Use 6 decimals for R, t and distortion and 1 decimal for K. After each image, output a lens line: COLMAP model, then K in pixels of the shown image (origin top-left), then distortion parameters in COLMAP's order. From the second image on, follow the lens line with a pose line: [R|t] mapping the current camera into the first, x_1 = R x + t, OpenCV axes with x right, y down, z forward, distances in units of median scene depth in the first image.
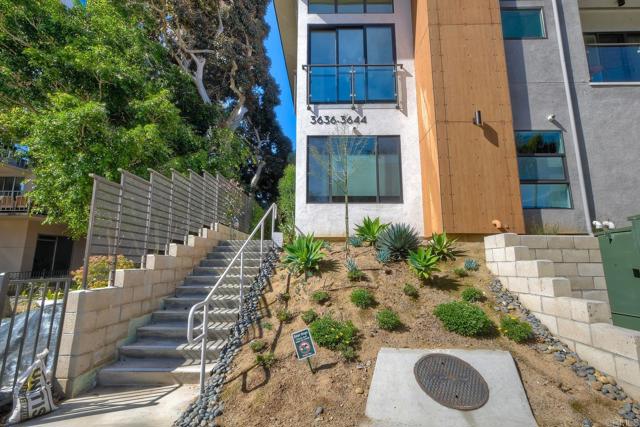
lens RADIAL K [[284.7, 0, 321.3], [0, 284.7, 213.5], [0, 0, 1]] dist [0.007937, -0.001839]
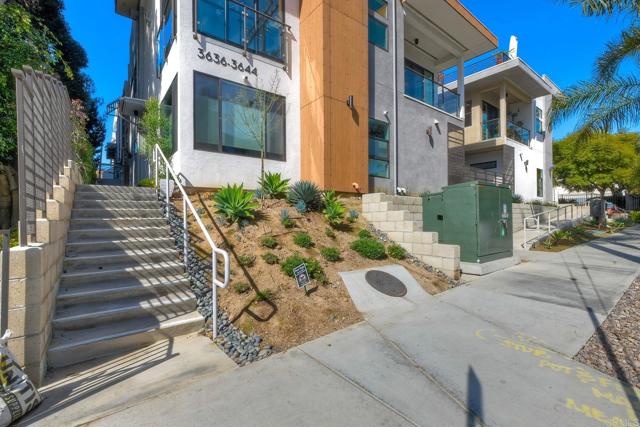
lens RADIAL K [[284.7, 0, 319.0], [0, 284.7, 212.9], [0, 0, 1]] dist [0.007937, -0.001839]
pose [[0.788044, 0.002352, 0.615614, -0.351681], [-0.099154, 0.987422, 0.123154, 0.015110], [-0.607581, -0.158091, 0.778365, 0.020868]]
